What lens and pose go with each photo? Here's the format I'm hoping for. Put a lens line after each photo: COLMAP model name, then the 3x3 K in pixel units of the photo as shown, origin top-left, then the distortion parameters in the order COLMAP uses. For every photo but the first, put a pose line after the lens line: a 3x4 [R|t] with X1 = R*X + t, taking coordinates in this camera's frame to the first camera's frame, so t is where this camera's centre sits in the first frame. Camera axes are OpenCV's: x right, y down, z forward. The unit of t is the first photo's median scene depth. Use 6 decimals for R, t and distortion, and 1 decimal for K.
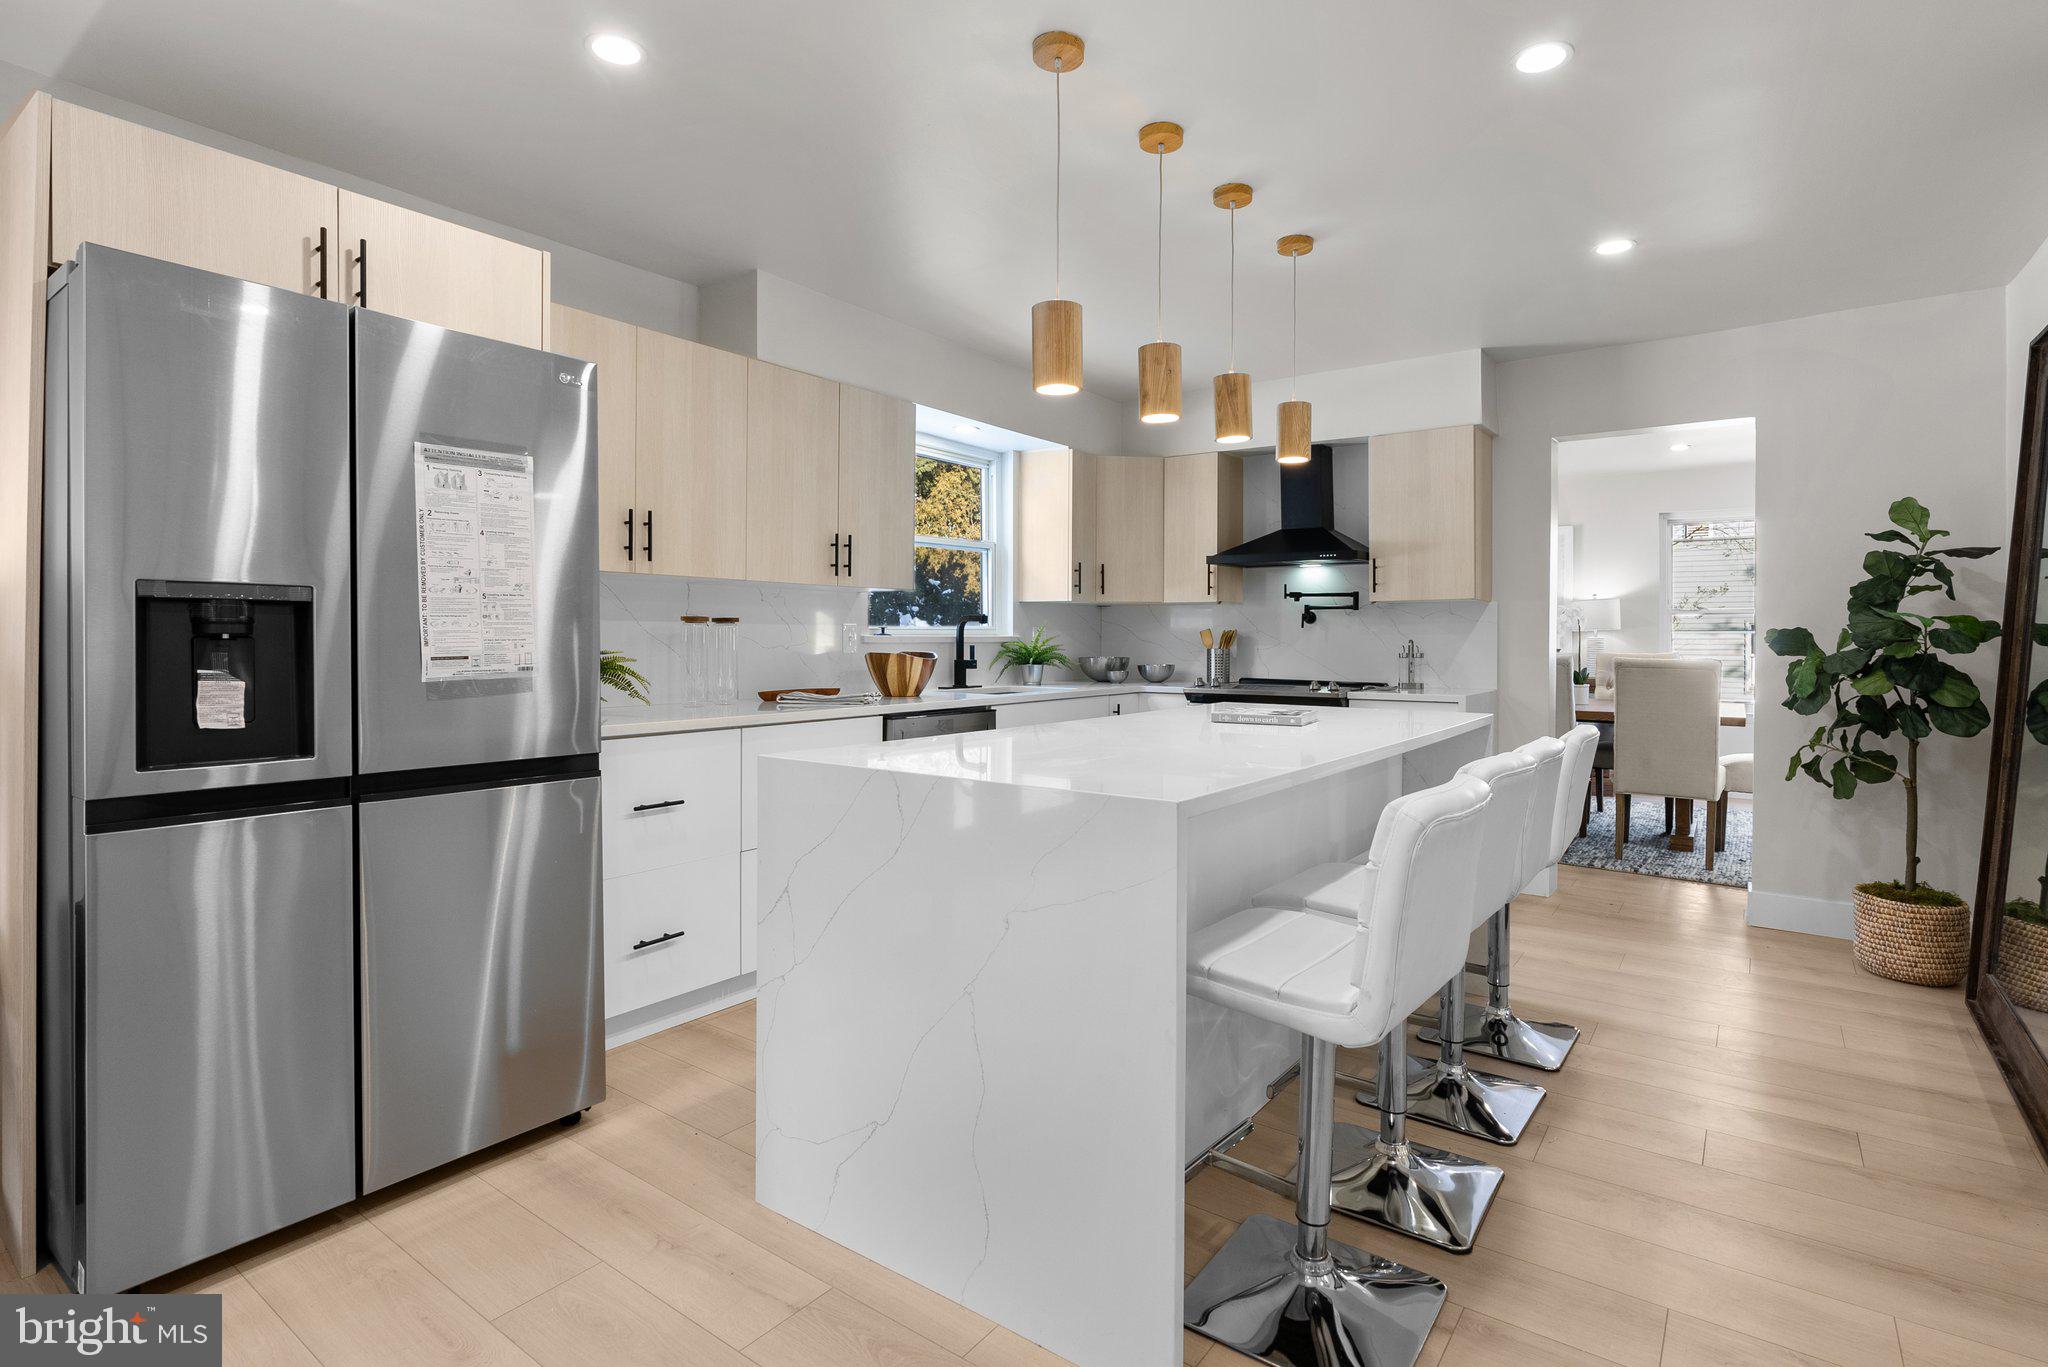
lens RADIAL K [[1009.8, 0, 1020.7], [0, 1009.8, 643.6], [0, 0, 1]] dist [-0.004832, 0.000847]
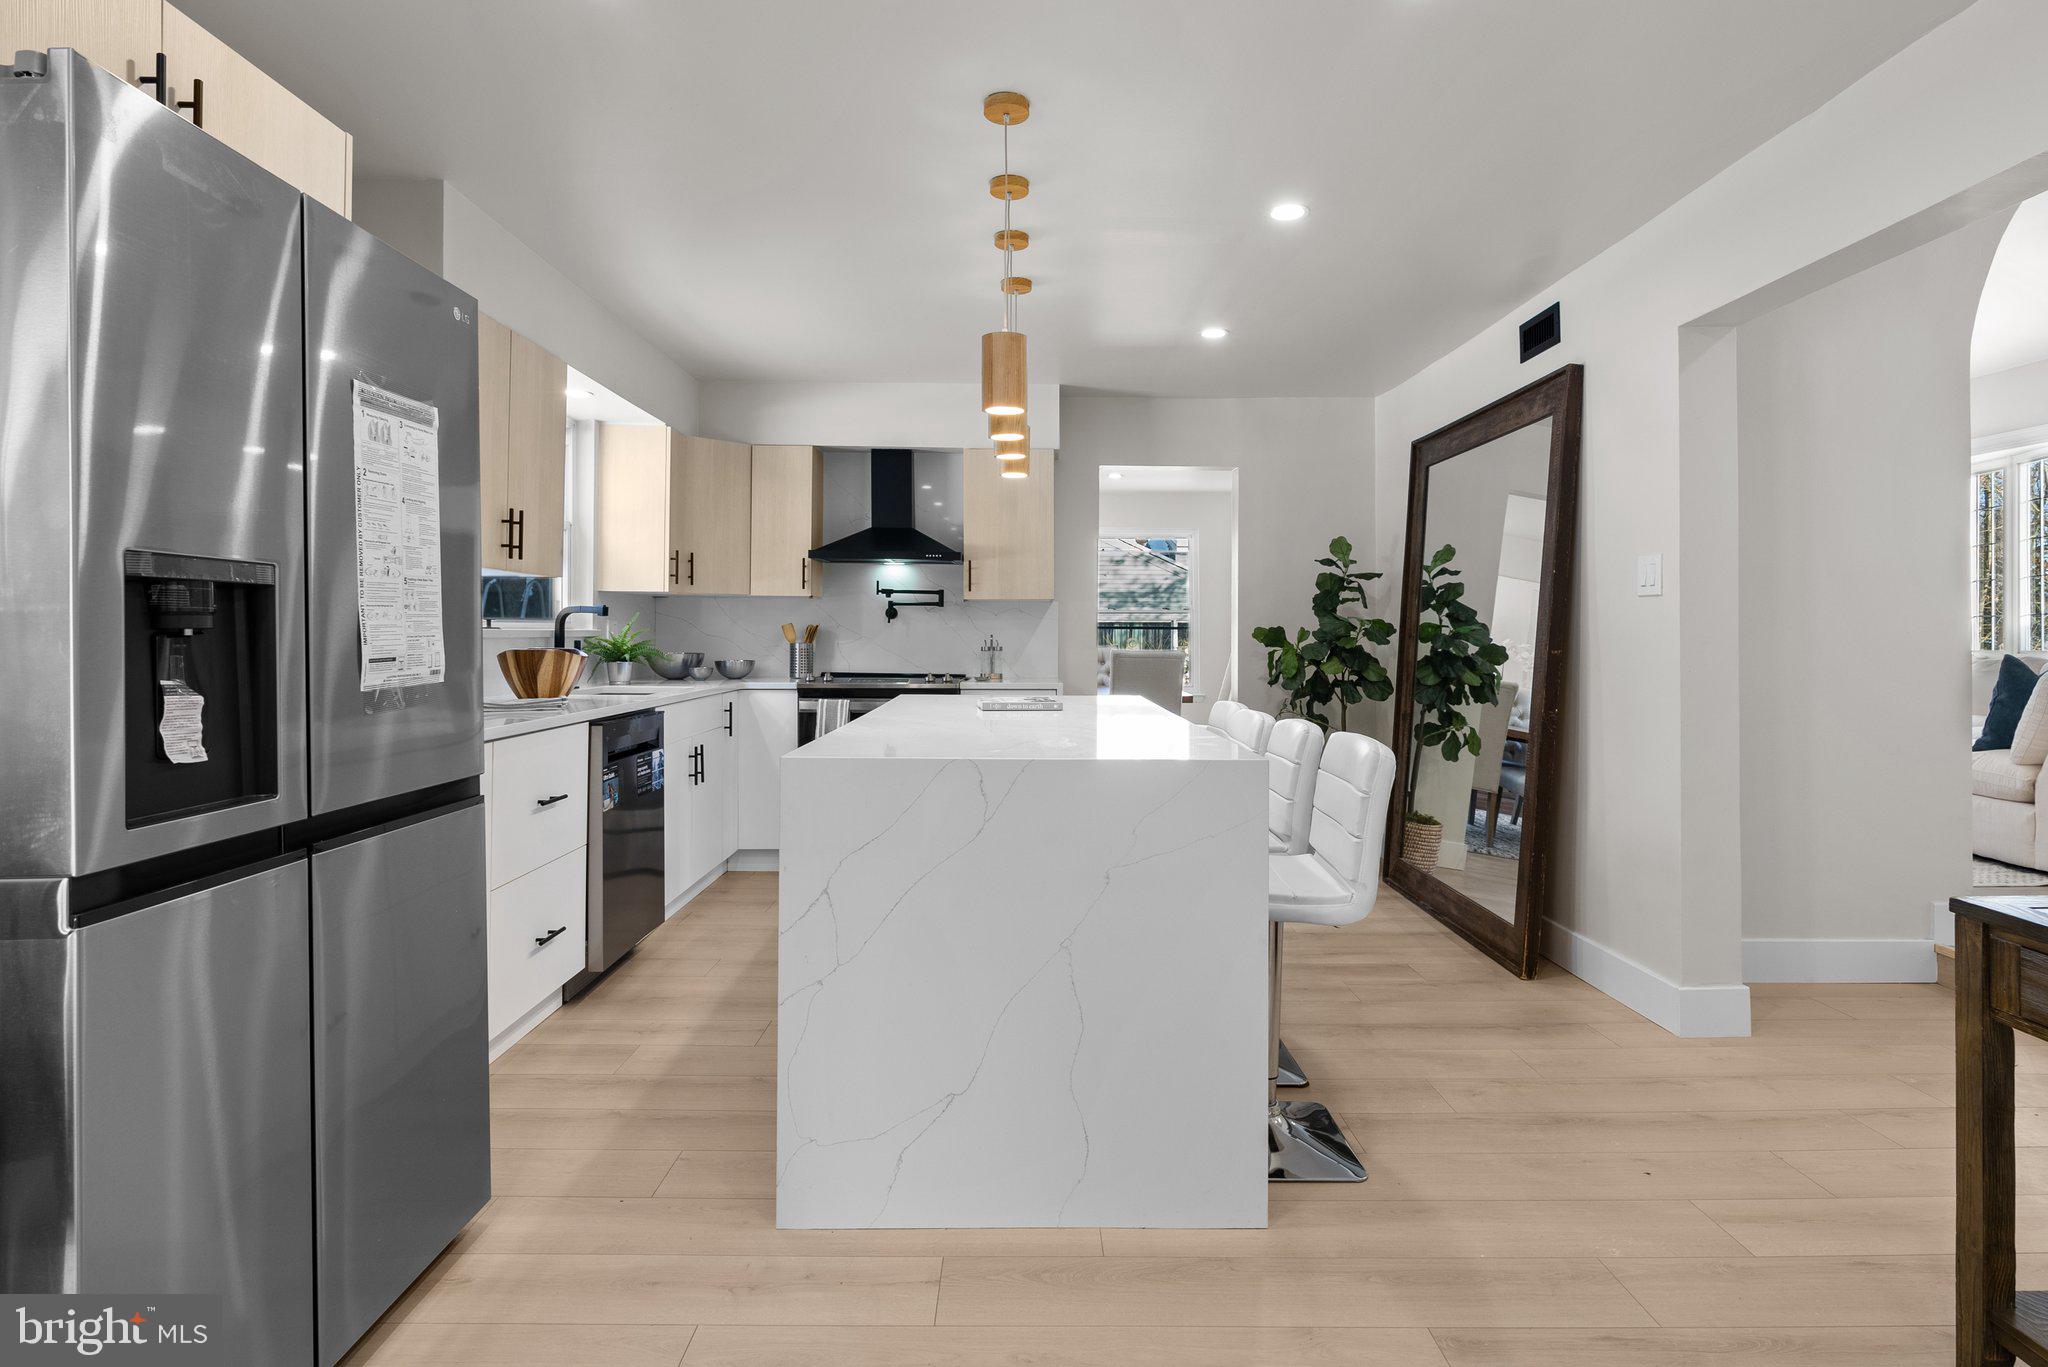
lens RADIAL K [[1092.8, 0, 1029.9], [0, 1092.8, 621.4], [0, 0, 1]] dist [-0.002048, 0.000021]
pose [[0.801098, 0.008099, 0.598479, -0.319825], [0.000317, 0.999903, -0.013956, -0.001677], [-0.598533, 0.011370, 0.801017, 0.012540]]
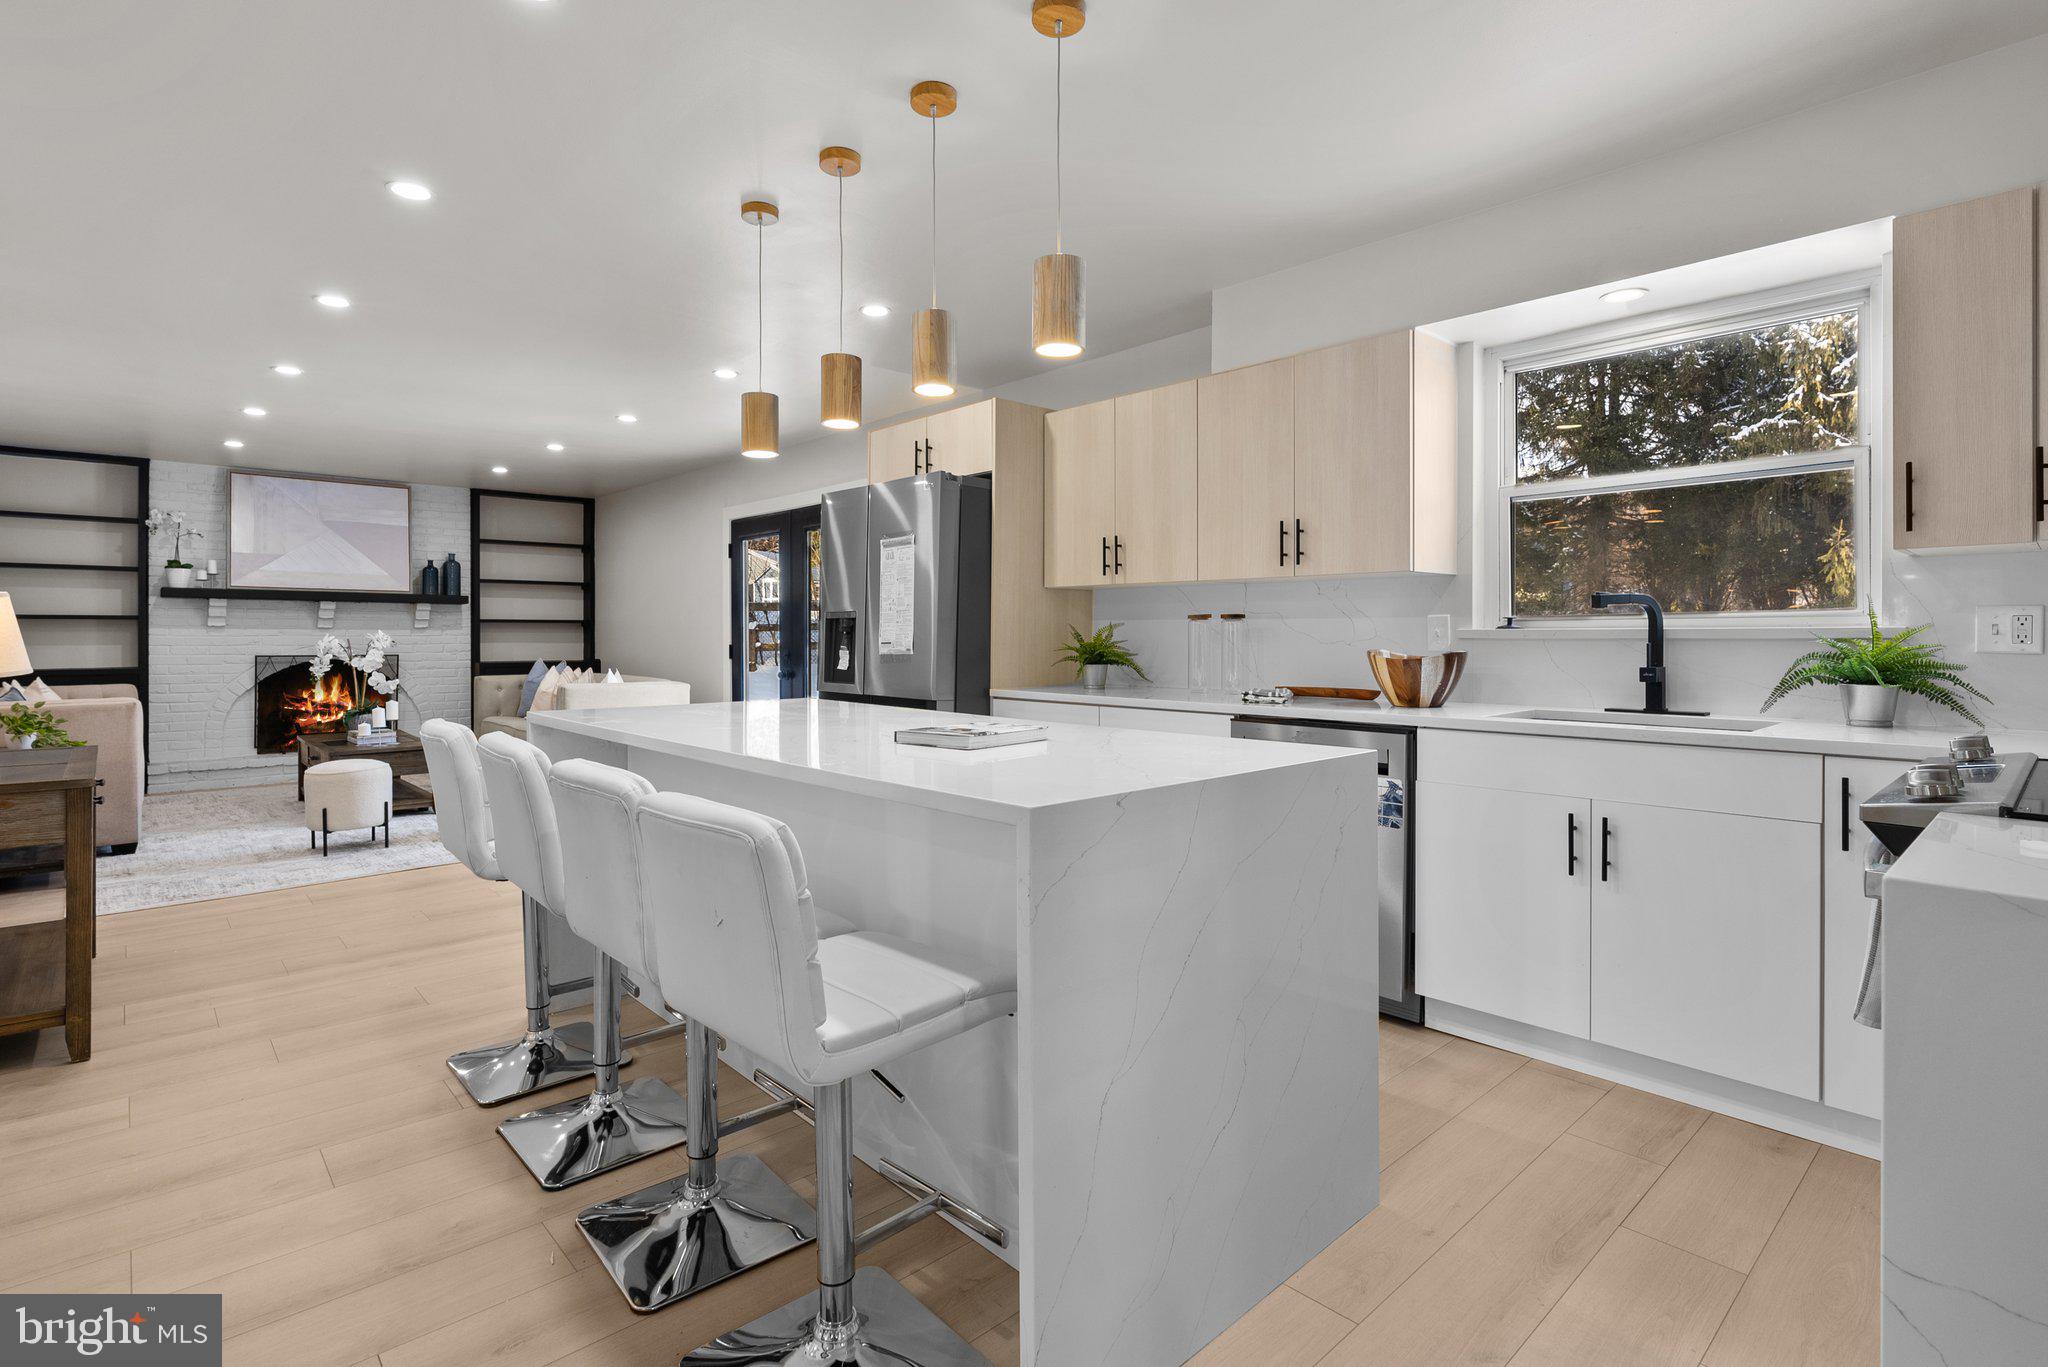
lens RADIAL K [[1002.6, 0, 1034.8], [0, 1002.6, 637.0], [0, 0, 1]] dist [-0.004117, 0.000650]
pose [[-0.190223, 0.000687, -0.981741, 0.649683], [-0.005953, 0.999981, 0.001853, -0.001627], [0.981723, 0.006197, -0.190215, 0.800598]]
